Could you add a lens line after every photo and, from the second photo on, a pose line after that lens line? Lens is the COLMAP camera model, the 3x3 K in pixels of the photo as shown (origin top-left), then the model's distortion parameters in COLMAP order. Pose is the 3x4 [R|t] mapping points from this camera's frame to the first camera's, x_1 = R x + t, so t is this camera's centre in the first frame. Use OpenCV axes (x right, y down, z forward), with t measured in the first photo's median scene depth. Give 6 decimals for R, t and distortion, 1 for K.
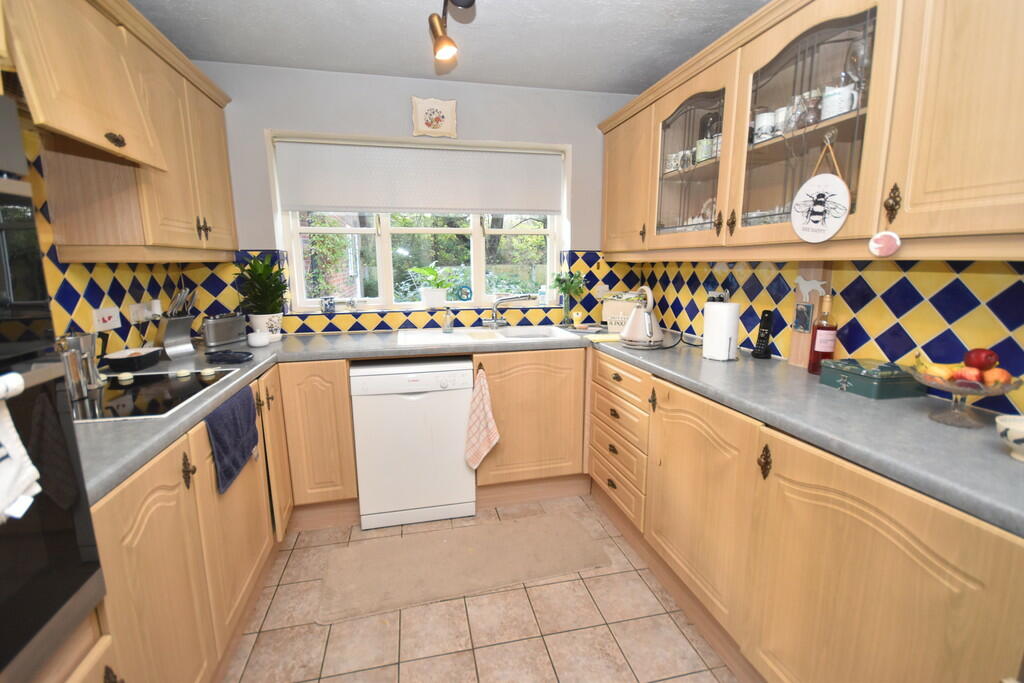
lens RADIAL K [[453.3, 0, 508.5], [0, 453.3, 341.9], [0, 0, 1]] dist [0.008823, 0.001611]
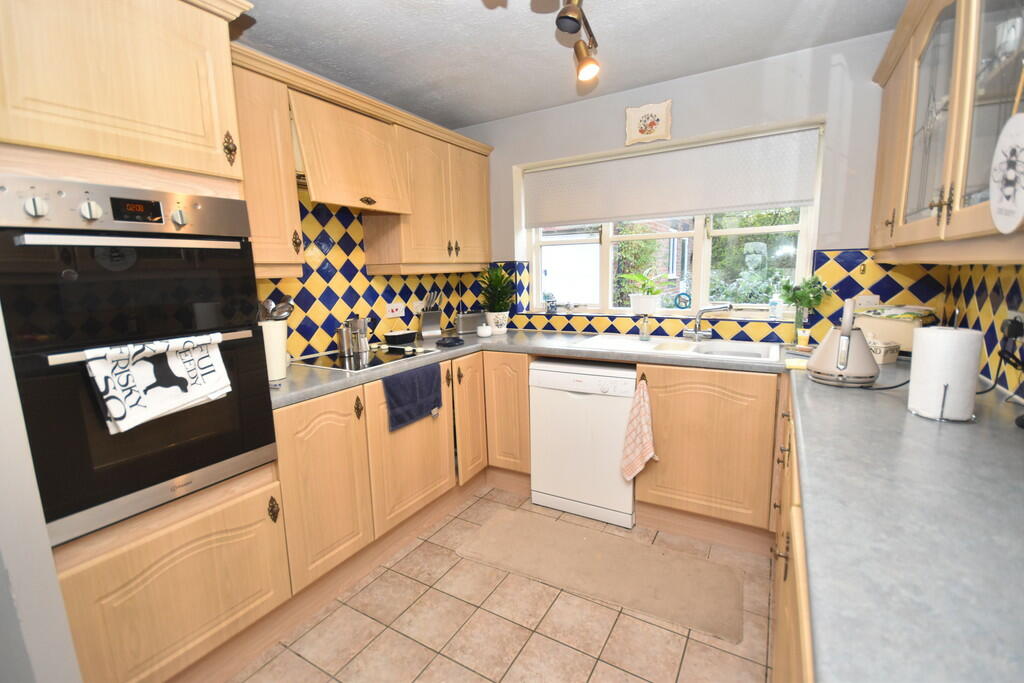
lens RADIAL K [[453.3, 0, 511.3], [0, 453.3, 341.0], [0, 0, 1]] dist [0.008823, 0.001611]
pose [[0.731437, 0.092114, -0.675659, 0.373934], [-0.096926, 0.994818, 0.030699, -0.024624], [0.674986, 0.043035, 0.736575, 0.097498]]
